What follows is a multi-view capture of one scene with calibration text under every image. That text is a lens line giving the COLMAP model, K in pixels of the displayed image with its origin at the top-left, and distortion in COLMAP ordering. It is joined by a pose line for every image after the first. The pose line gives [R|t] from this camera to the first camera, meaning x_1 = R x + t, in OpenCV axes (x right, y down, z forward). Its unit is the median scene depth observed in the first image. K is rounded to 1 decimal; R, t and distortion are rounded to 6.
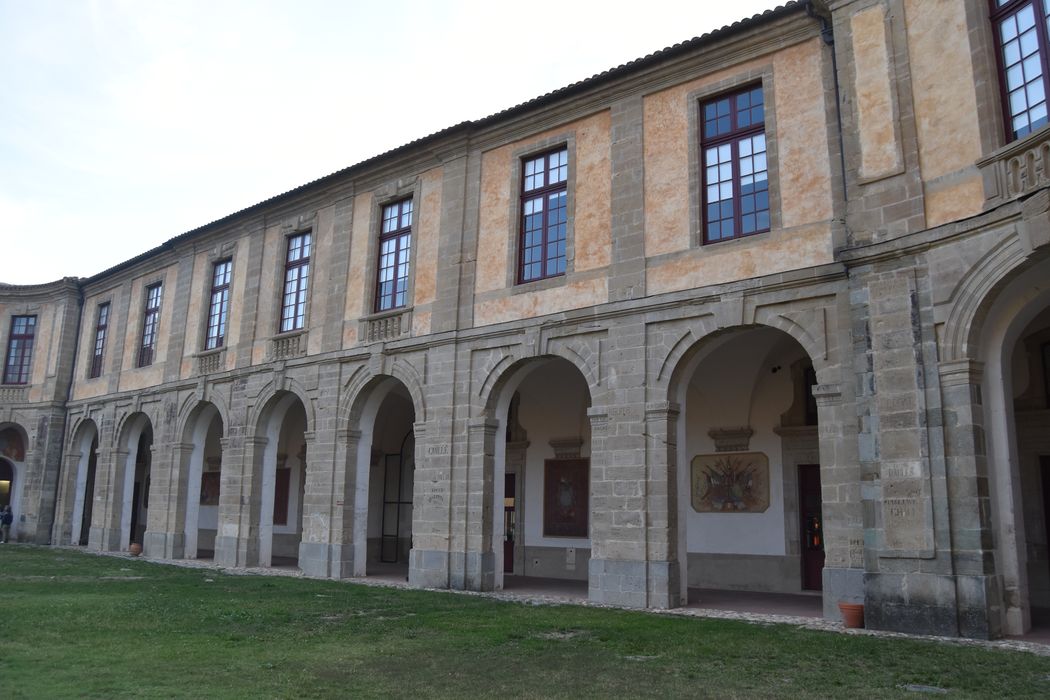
lens RADIAL K [[824.8, 0, 525.0], [0, 824.8, 350.0], [0, 0, 1]] dist [-0.104009, 0.057791]
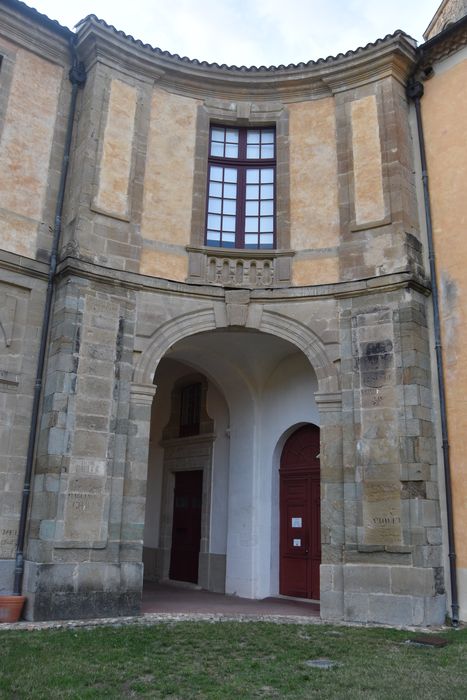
lens RADIAL K [[584.7, 0, 233.5], [0, 584.7, 350.0], [0, 0, 1]] dist [-0.080204, 0.007725]
pose [[0.161101, 0.269344, 0.949474, -0.293318], [-0.222770, 0.947136, -0.230883, 0.133915], [-0.961468, -0.174319, 0.212587, 0.660154]]
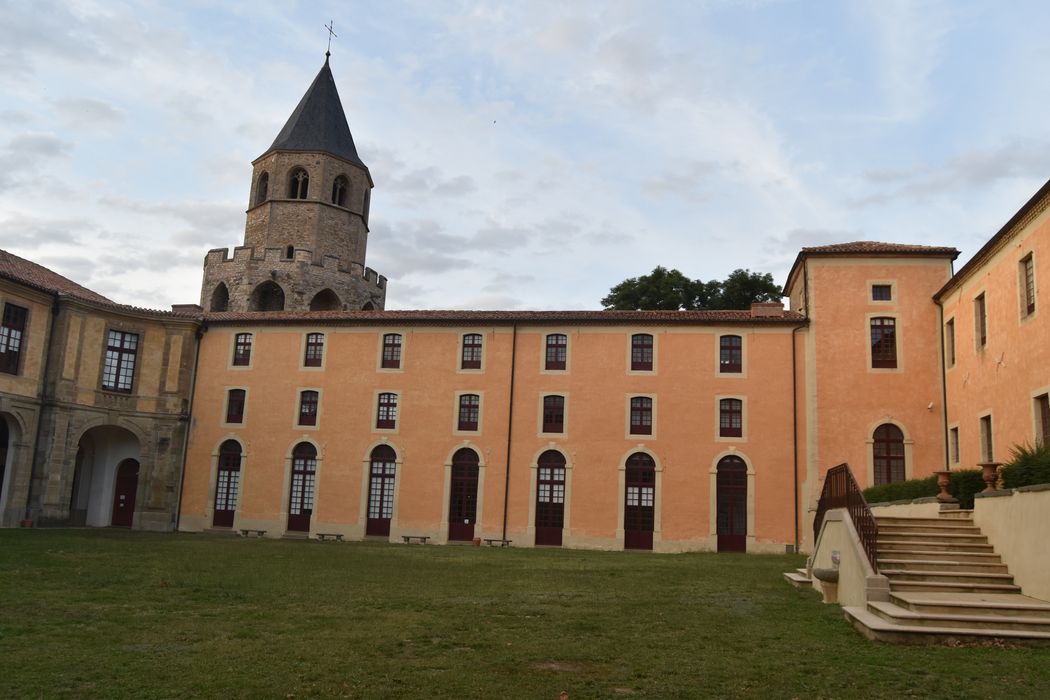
lens RADIAL K [[824.8, 0, 525.0], [0, 824.8, 350.0], [0, 0, 1]] dist [-0.104009, 0.057791]
pose [[-0.472251, 0.133109, 0.871356, -3.165003], [-0.229958, 0.935695, -0.267569, 0.095450], [-0.850939, -0.326735, -0.411274, 0.872796]]
